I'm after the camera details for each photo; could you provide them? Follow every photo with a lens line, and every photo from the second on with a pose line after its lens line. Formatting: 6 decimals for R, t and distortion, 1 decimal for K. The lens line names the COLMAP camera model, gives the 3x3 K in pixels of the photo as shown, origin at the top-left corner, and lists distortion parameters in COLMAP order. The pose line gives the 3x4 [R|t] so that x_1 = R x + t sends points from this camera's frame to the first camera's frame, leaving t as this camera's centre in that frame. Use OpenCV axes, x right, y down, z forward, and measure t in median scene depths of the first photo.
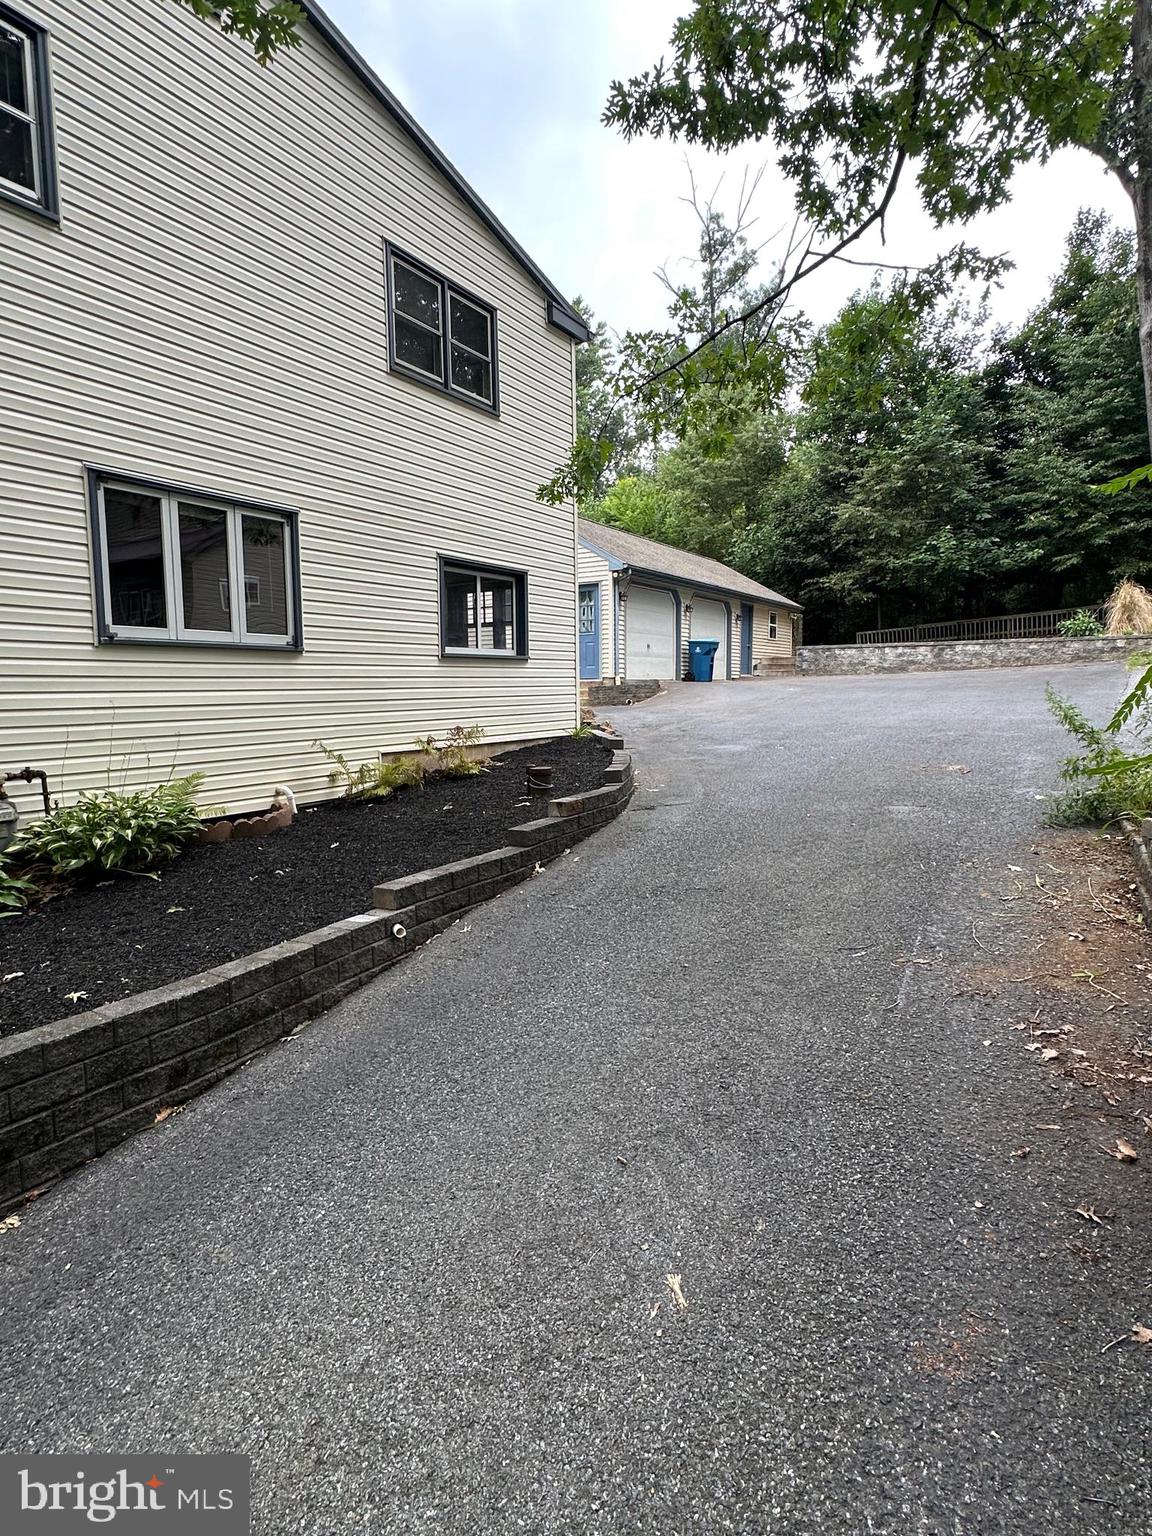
lens RADIAL K [[810.3, 0, 586.1], [0, 810.3, 763.4], [0, 0, 1]] dist [-0.004994, -0.000193]
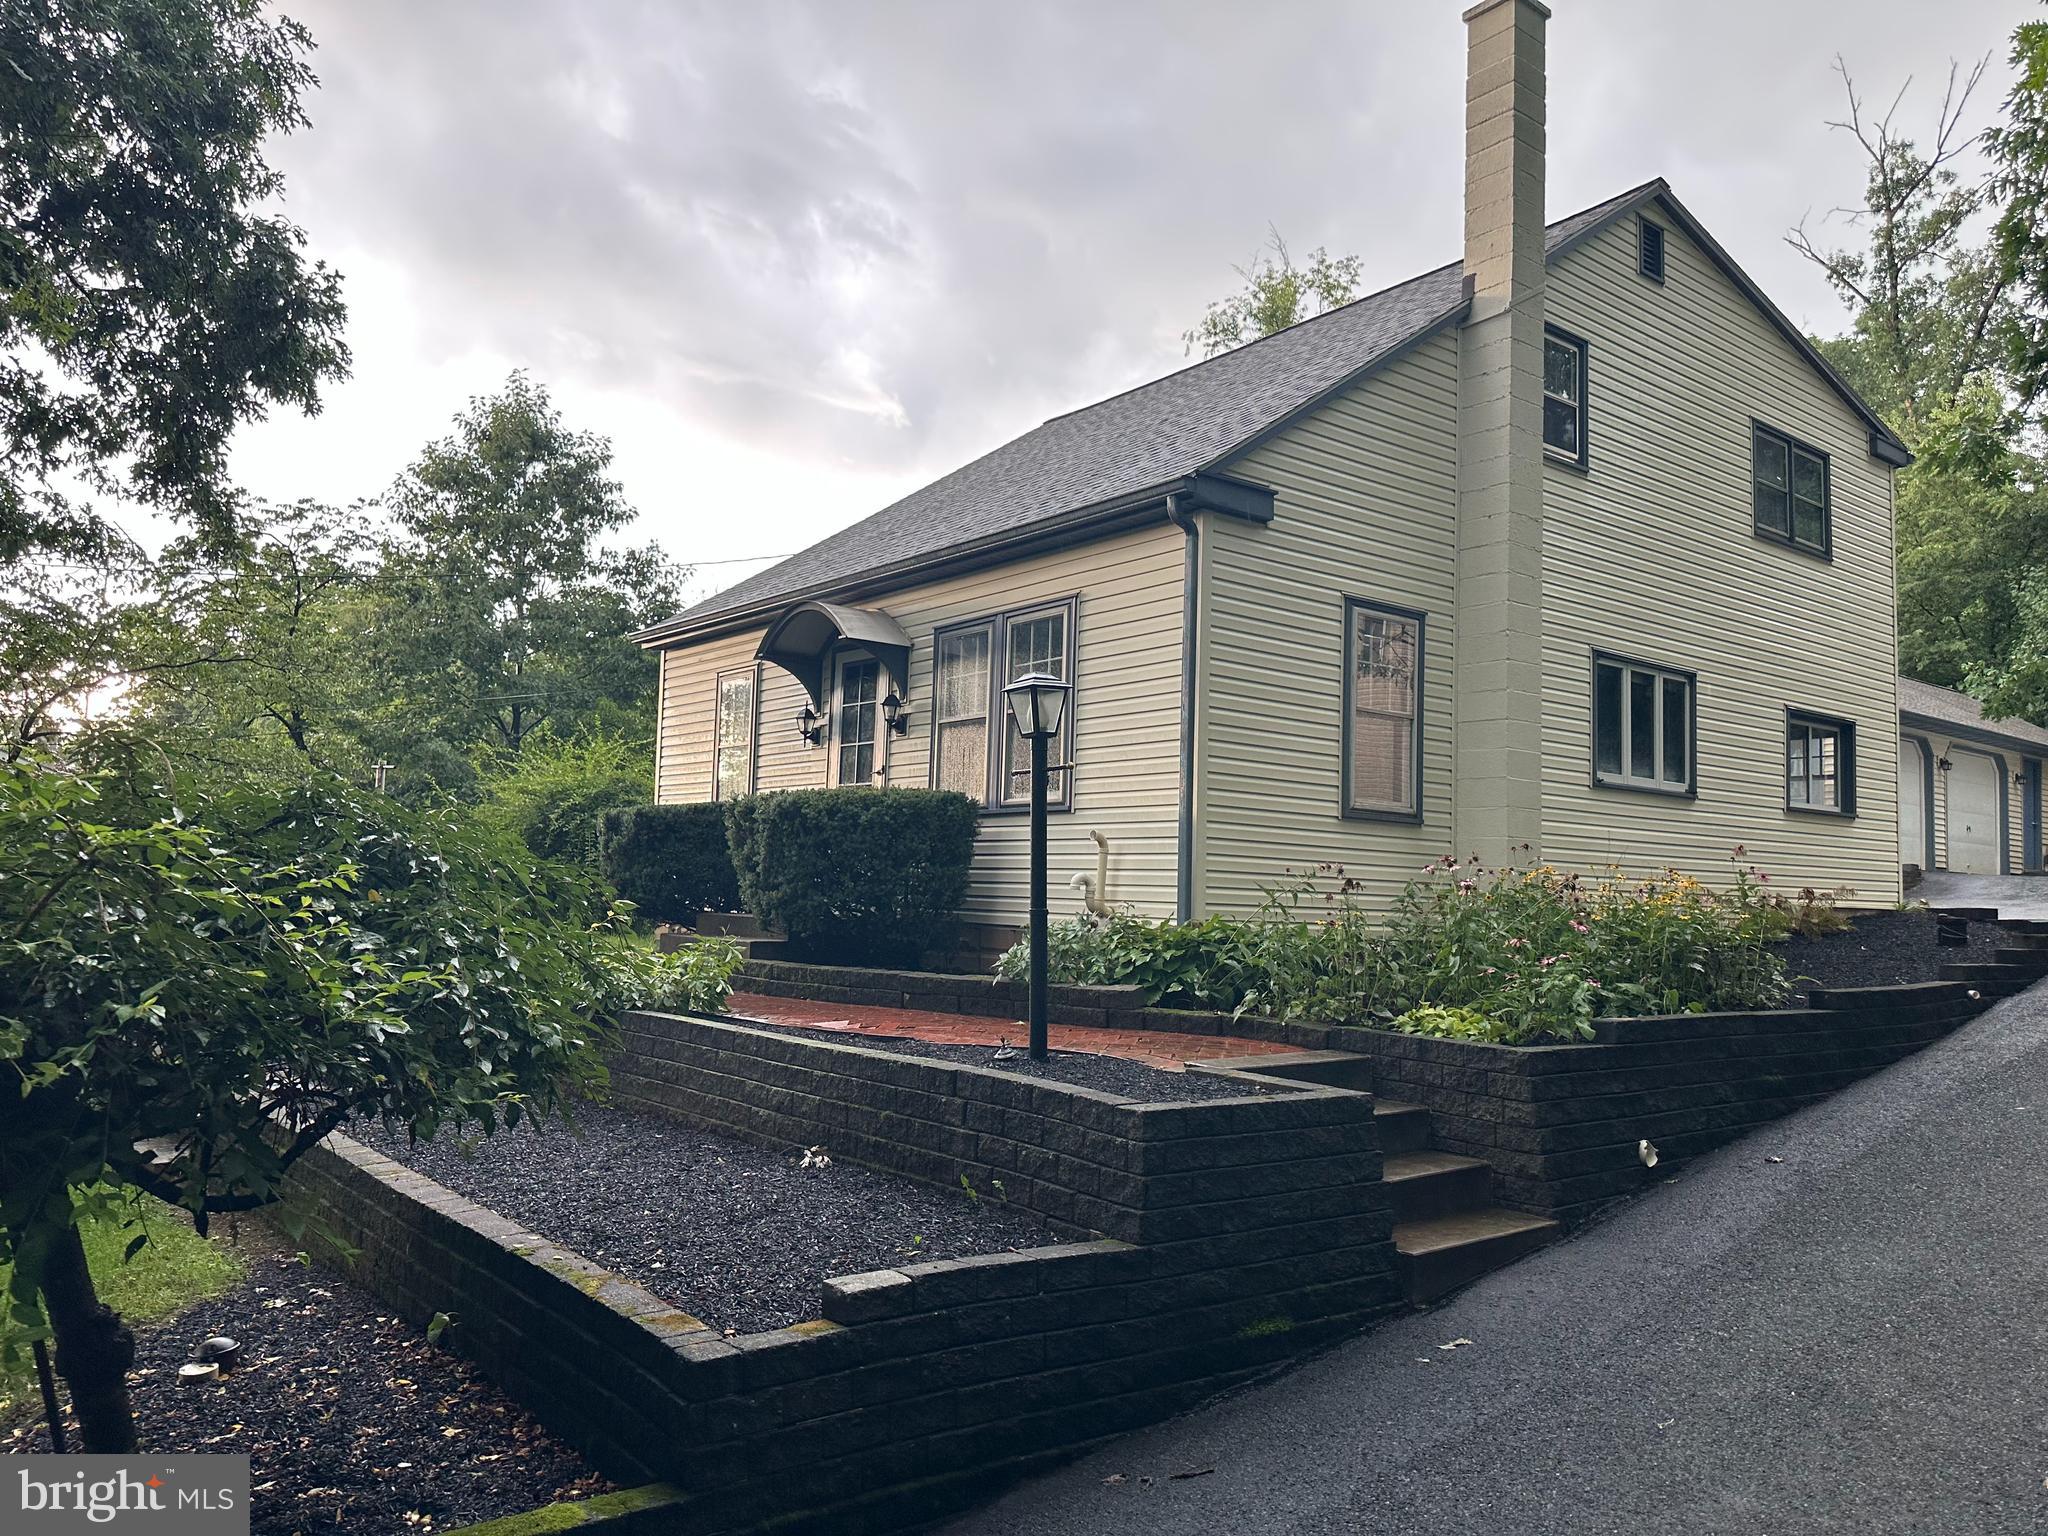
lens RADIAL K [[1453.3, 0, 1042.4], [0, 1453.3, 778.0], [0, 0, 1]] dist [0.029741, -0.021437]
pose [[0.944259, 0.008969, -0.329081, -0.419046], [-0.067536, 0.983645, -0.166978, 0.171181], [0.322201, 0.179895, 0.929421, -0.853314]]
